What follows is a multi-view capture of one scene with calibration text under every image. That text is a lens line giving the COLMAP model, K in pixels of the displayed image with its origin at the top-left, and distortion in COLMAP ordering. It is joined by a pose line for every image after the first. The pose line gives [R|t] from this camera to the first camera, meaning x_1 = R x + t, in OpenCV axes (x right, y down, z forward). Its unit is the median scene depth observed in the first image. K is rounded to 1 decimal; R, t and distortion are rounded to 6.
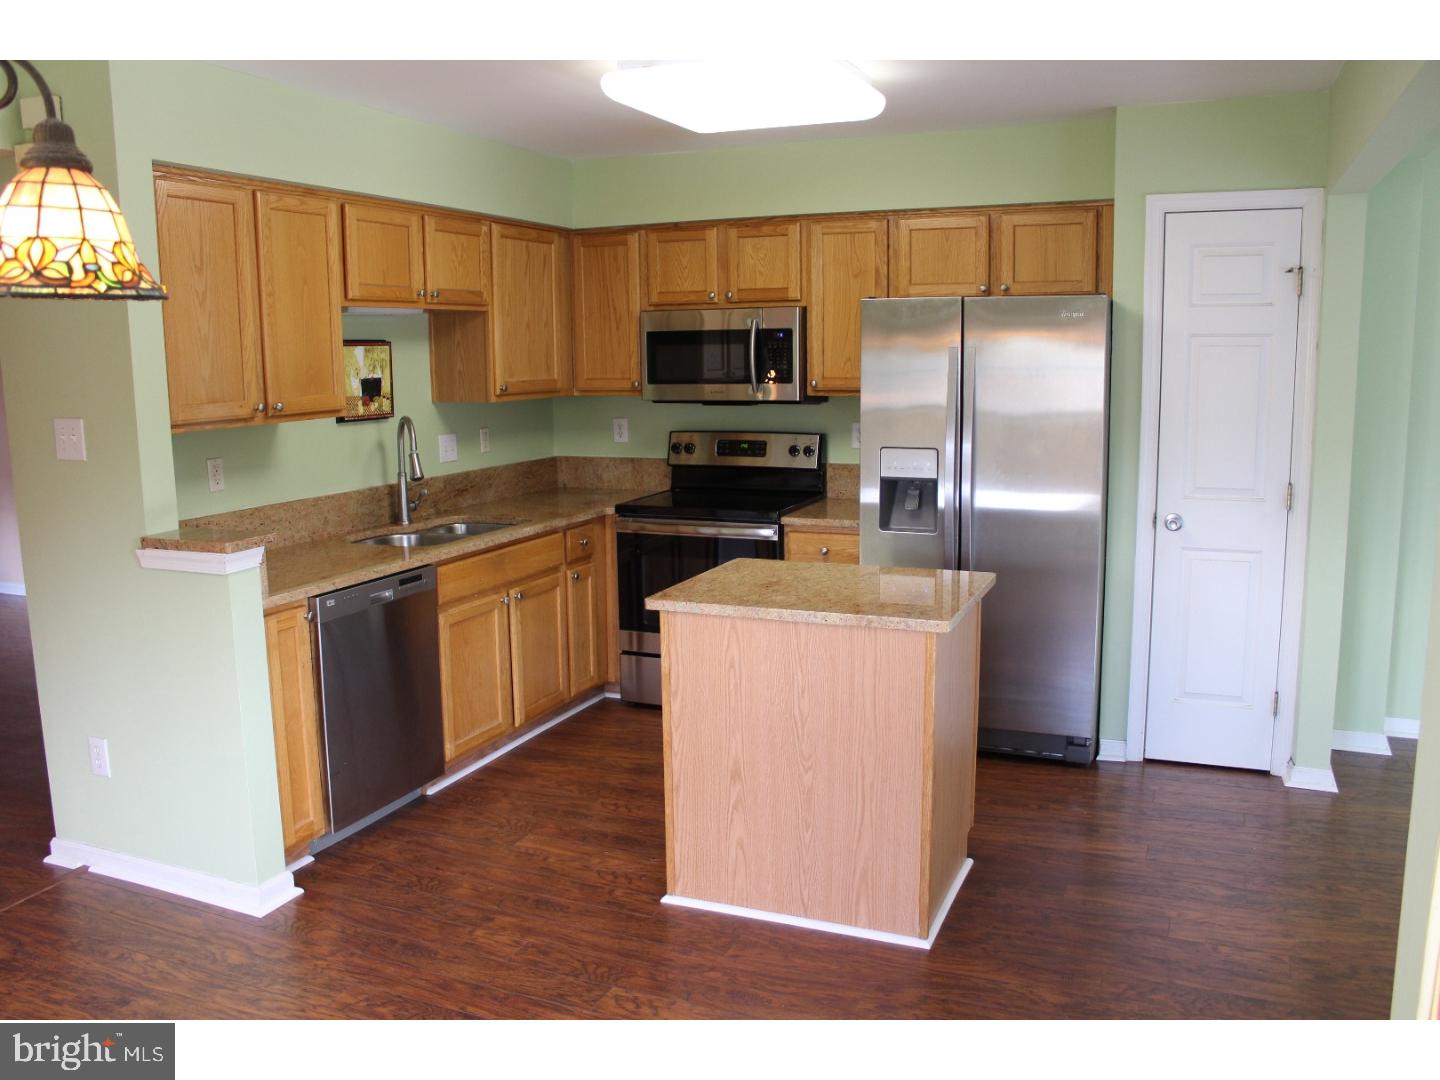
lens RADIAL K [[1189.9, 0, 710.9], [0, 1189.9, 537.1], [0, 0, 1]] dist [-0.155873, 0.133230]
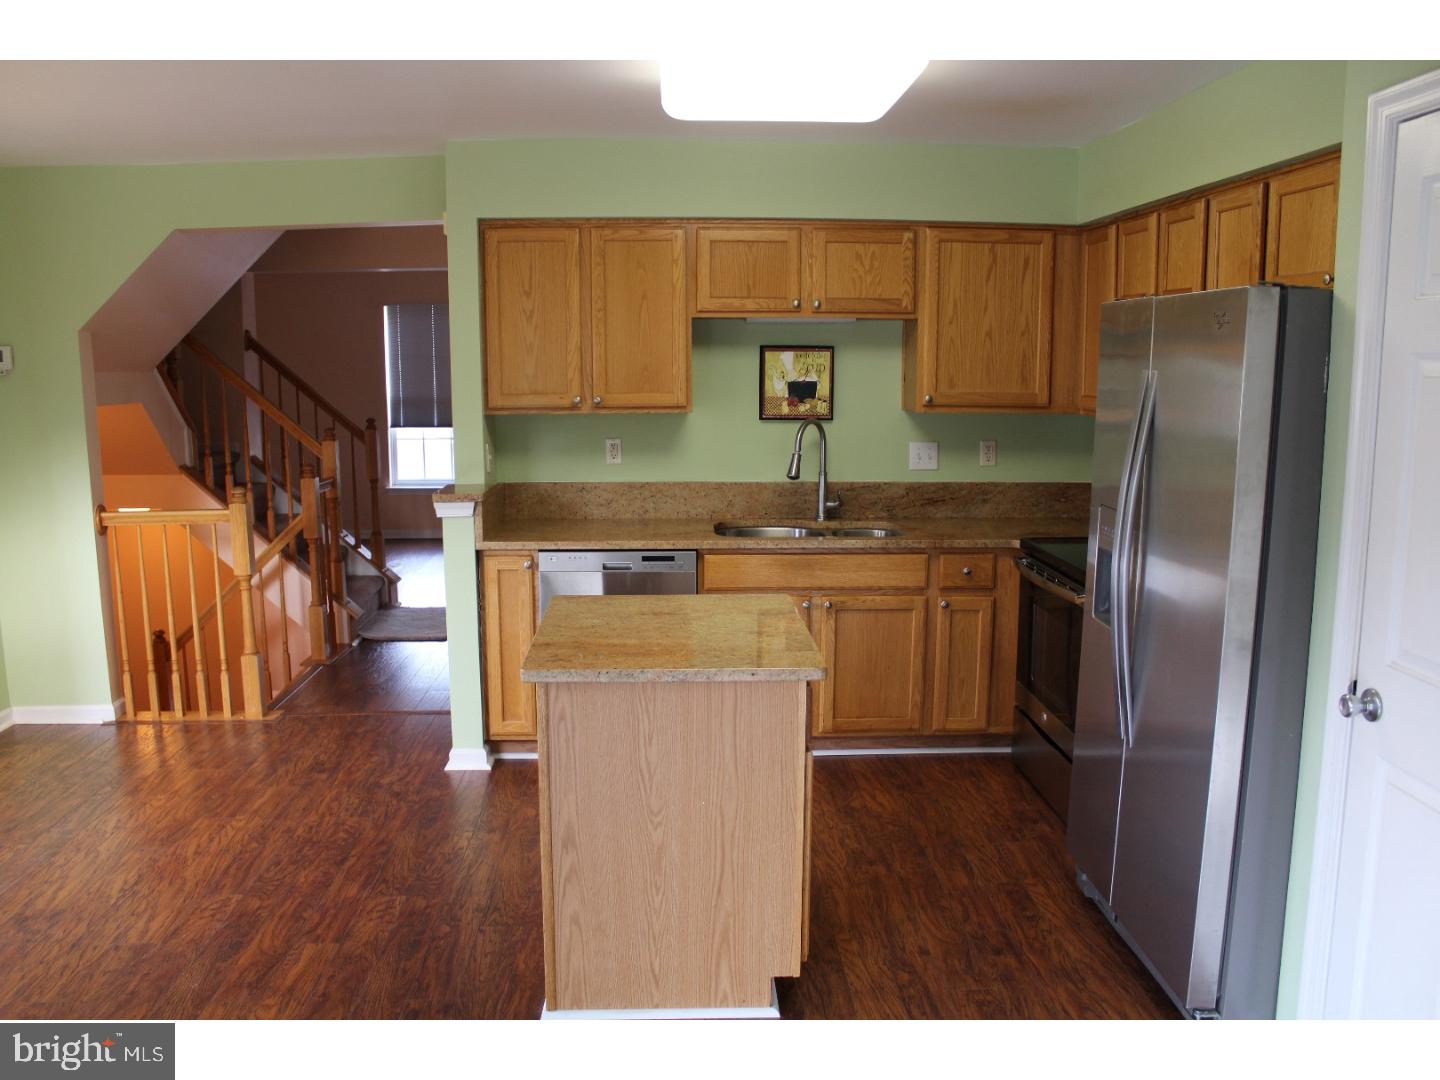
lens RADIAL K [[1189.9, 0, 720.0], [0, 1189.9, 544.4], [0, 0, 1]] dist [-0.155873, 0.133230]
pose [[0.432406, 0.158010, -0.887726, 0.664560], [-0.147779, 0.983632, 0.103098, -0.088190], [0.889487, 0.086607, 0.448679, 0.450312]]
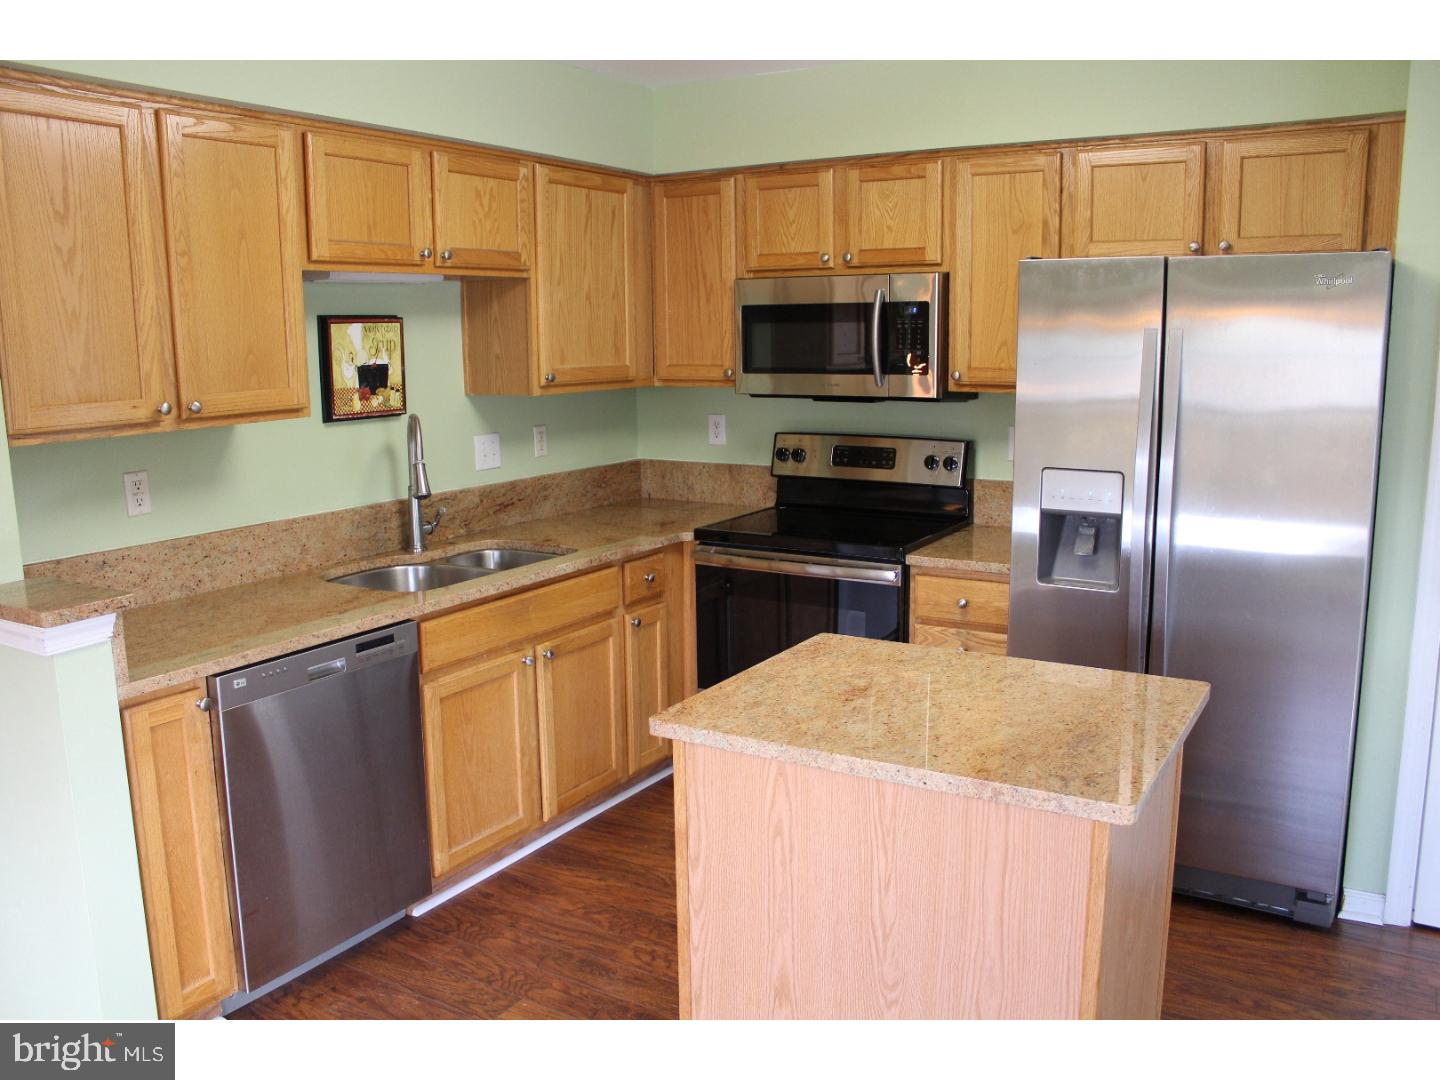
lens RADIAL K [[1189.9, 0, 714.0], [0, 1189.9, 541.1], [0, 0, 1]] dist [-0.155873, 0.133230]
pose [[0.989472, 0.027342, -0.142116, 0.047276], [-0.024275, 0.999434, 0.023272, -0.041625], [0.142672, -0.019577, 0.989576, 0.258118]]
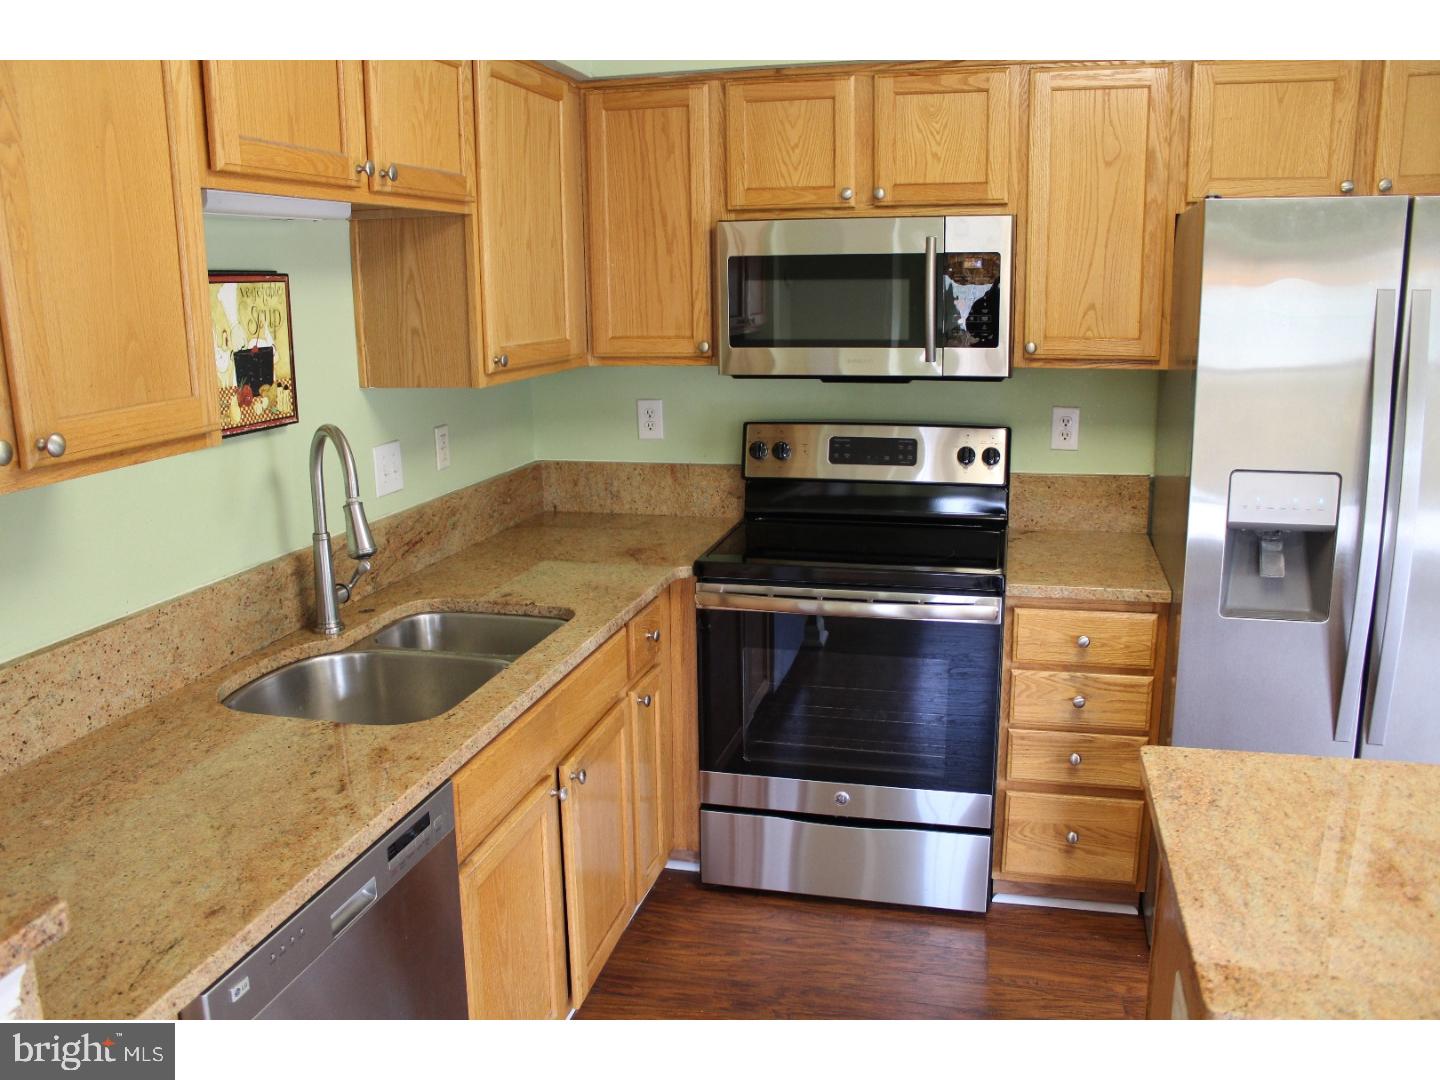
lens RADIAL K [[1189.9, 0, 711.5], [0, 1189.9, 539.8], [0, 0, 1]] dist [-0.155873, 0.133230]
pose [[0.988468, -0.034097, 0.147539, -0.172409], [0.025897, 0.998030, 0.057144, -0.077363], [-0.149197, -0.052664, 0.987404, 0.479974]]
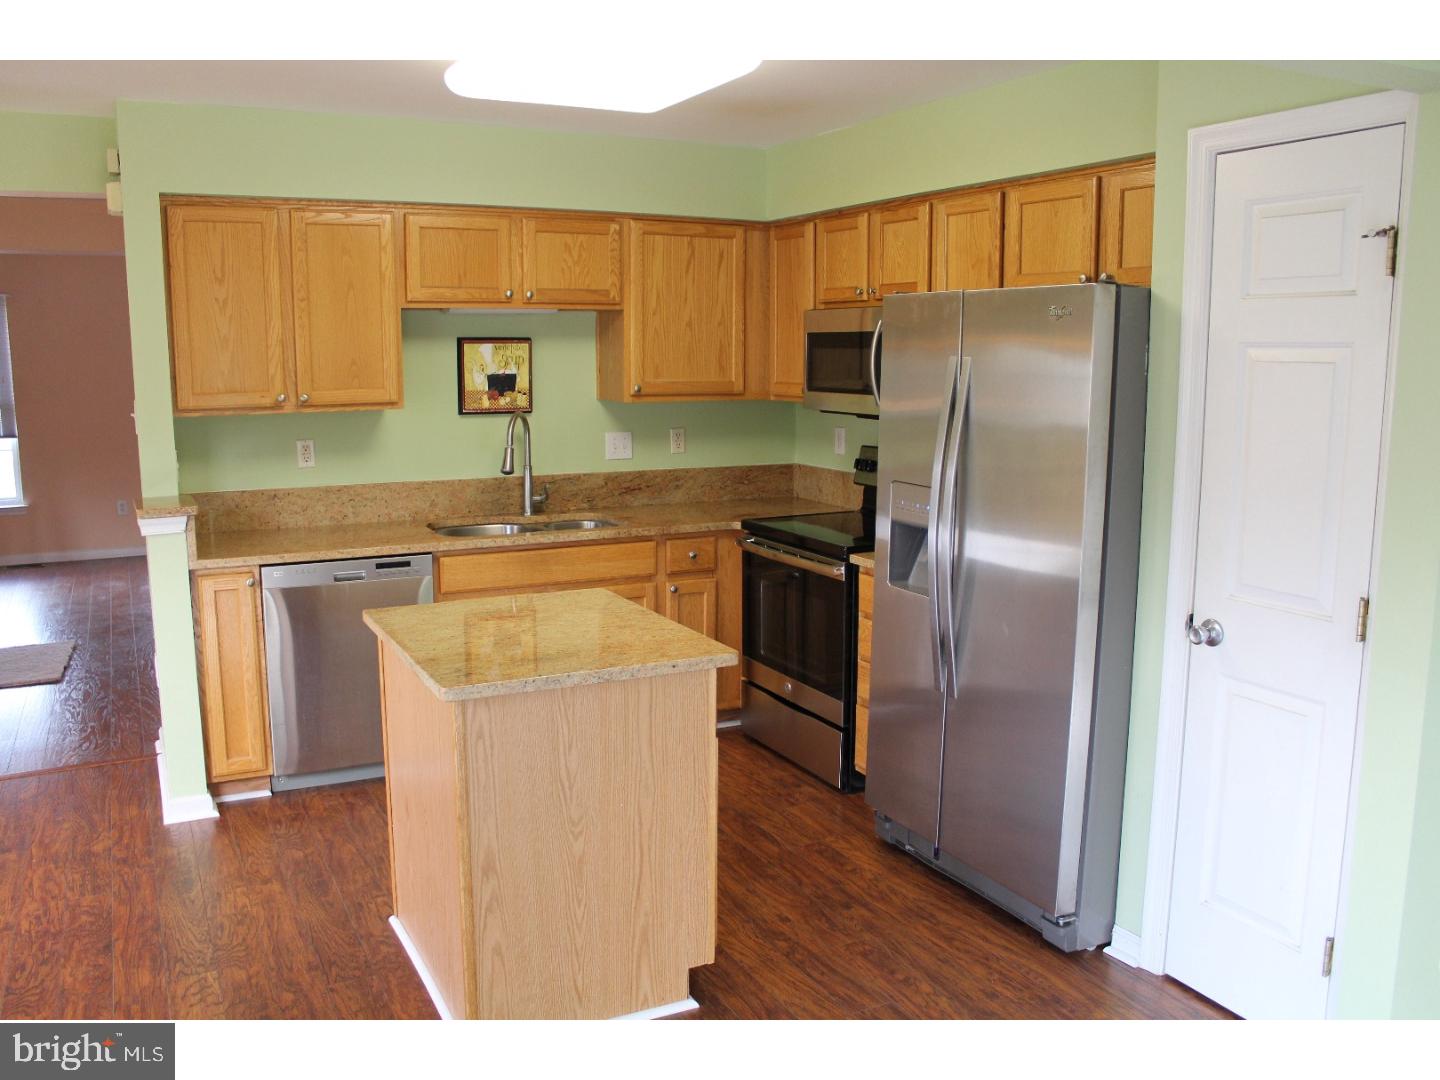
lens RADIAL K [[1189.9, 0, 711.3], [0, 1189.9, 541.6], [0, 0, 1]] dist [-0.155873, 0.133230]
pose [[0.770037, 0.117911, -0.627009, 0.533619], [-0.112024, 0.992494, 0.049063, -0.058494], [0.628088, 0.032460, 0.777465, 0.294184]]
